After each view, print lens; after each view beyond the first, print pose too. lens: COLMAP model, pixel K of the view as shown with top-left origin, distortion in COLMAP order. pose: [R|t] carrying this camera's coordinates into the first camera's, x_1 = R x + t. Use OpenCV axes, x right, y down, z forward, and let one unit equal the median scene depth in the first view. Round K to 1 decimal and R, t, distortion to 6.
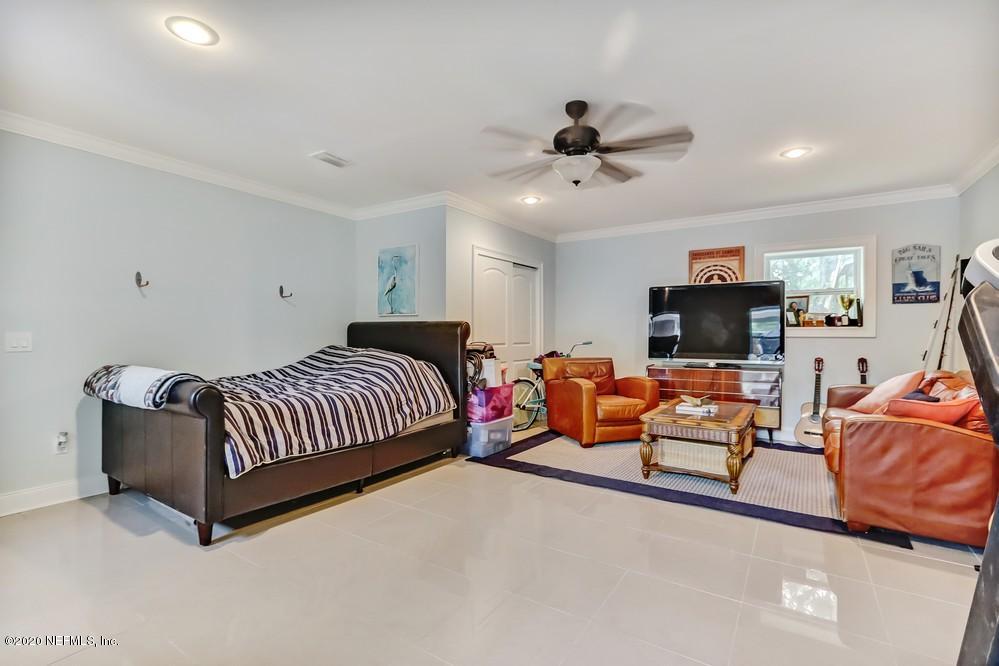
lens RADIAL K [[459.6, 0, 498.7], [0, 459.6, 332.7], [0, 0, 1]] dist [-0.009941, 0.001341]
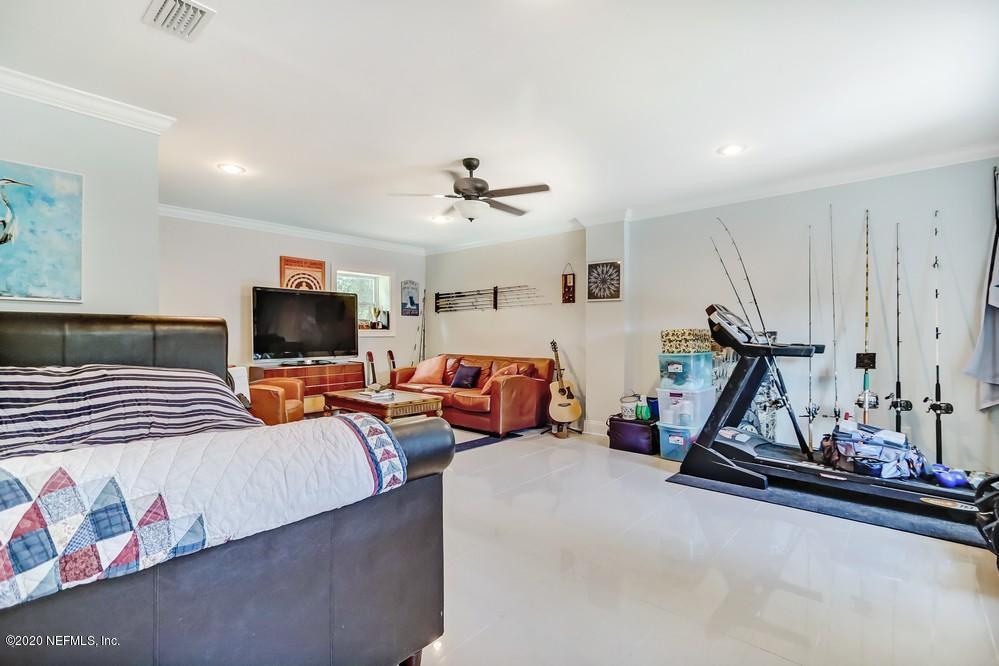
lens RADIAL K [[459.6, 0, 498.5], [0, 459.6, 334.5], [0, 0, 1]] dist [-0.009941, 0.001341]
pose [[0.162766, -0.000308, 0.986665, -0.572147], [0.001513, 0.999999, 0.000062, 0.002636], [-0.986664, 0.001482, 0.162766, 0.355589]]
